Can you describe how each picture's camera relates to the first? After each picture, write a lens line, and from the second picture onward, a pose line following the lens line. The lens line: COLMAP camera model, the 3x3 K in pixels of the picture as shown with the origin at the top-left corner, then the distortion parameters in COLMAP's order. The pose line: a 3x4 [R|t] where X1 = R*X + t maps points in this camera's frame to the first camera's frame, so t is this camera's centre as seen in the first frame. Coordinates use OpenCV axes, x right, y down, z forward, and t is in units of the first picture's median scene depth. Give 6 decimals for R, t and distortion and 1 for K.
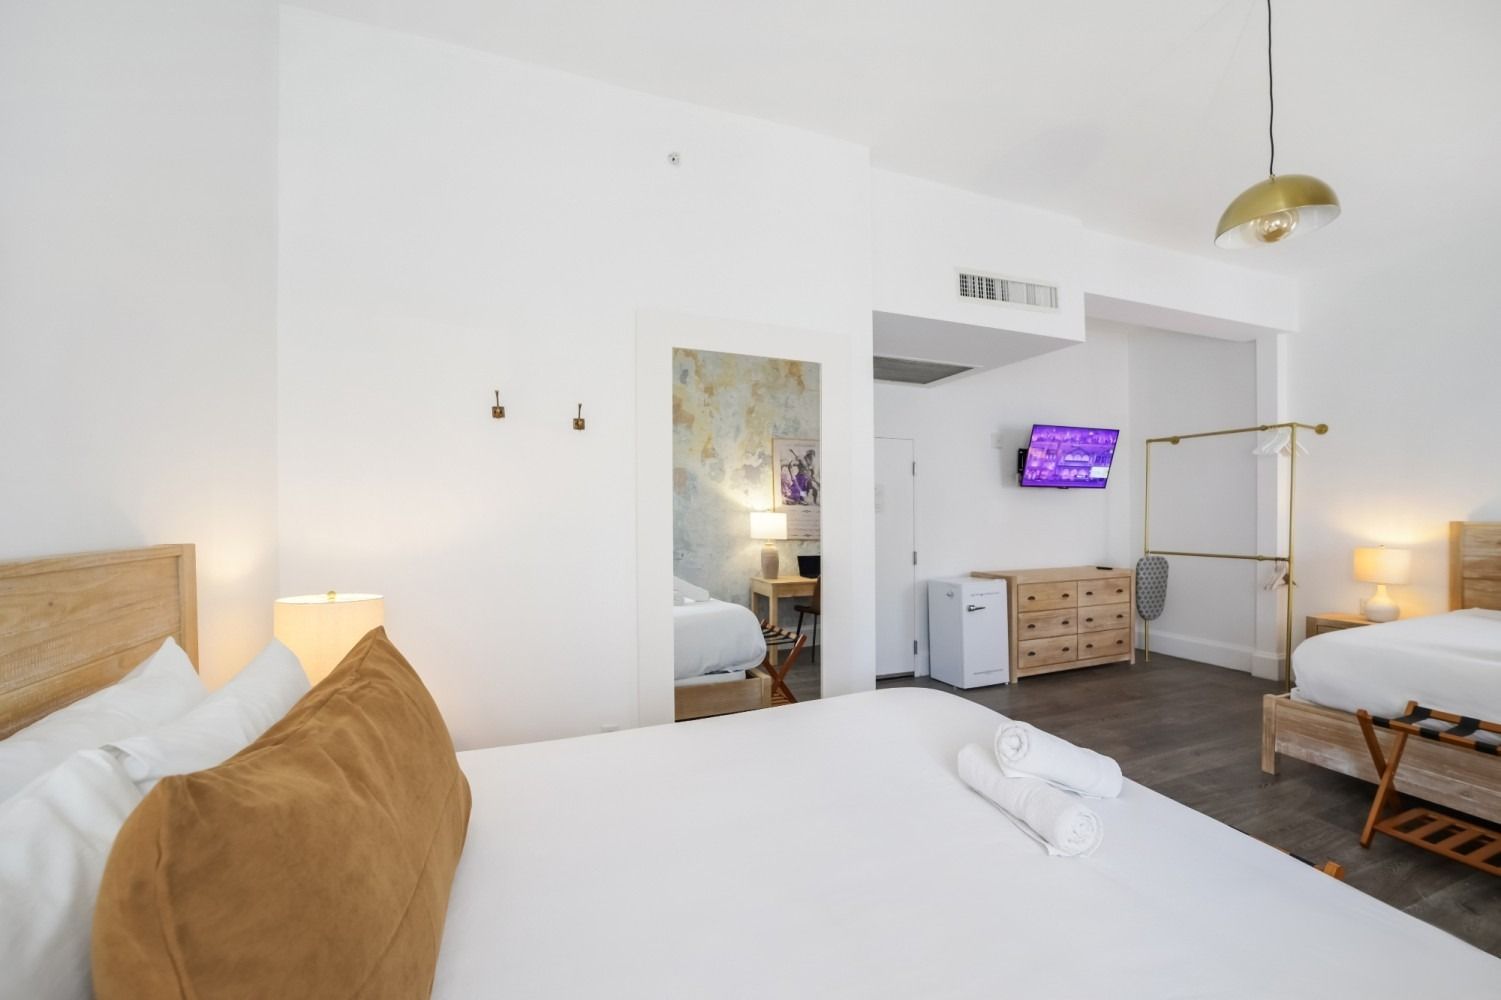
lens RADIAL K [[555.7, 0, 752.6], [0, 555.7, 515.0], [0, 0, 1]] dist [-0.001299, -0.010044]
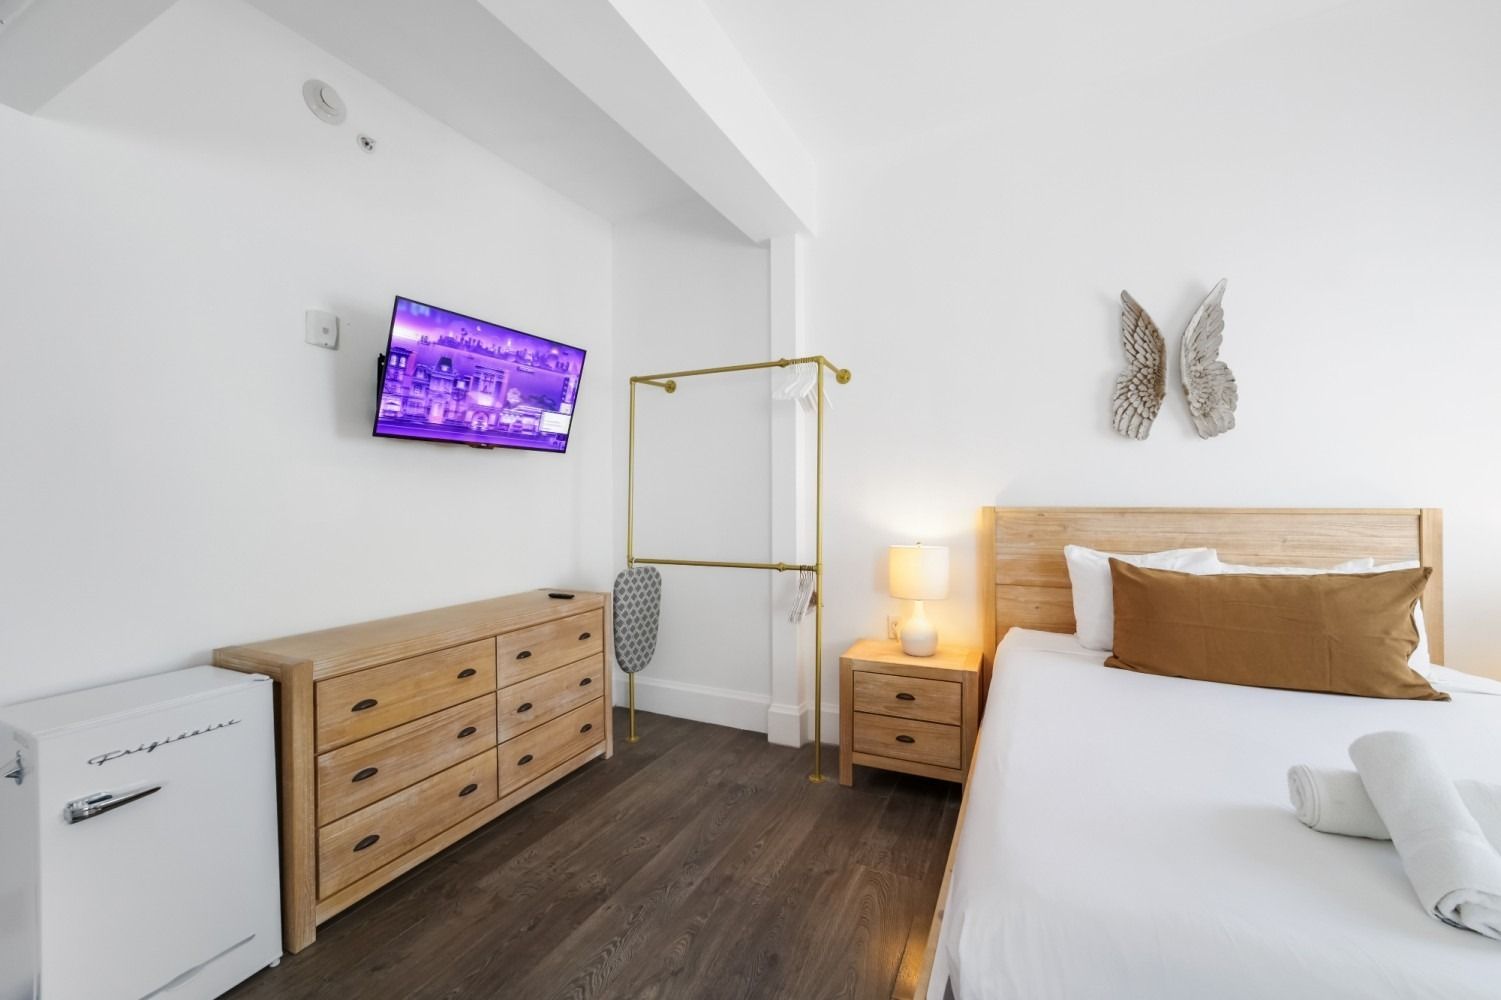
lens RADIAL K [[590.3, 0, 755.8], [0, 590.3, 484.9], [0, 0, 1]] dist [-0.026421, 0.010121]
pose [[0.723151, 0.018398, 0.690445, 0.394606], [-0.006207, 0.999778, -0.020140, -0.000150], [-0.690662, 0.010279, 0.723105, 0.481137]]
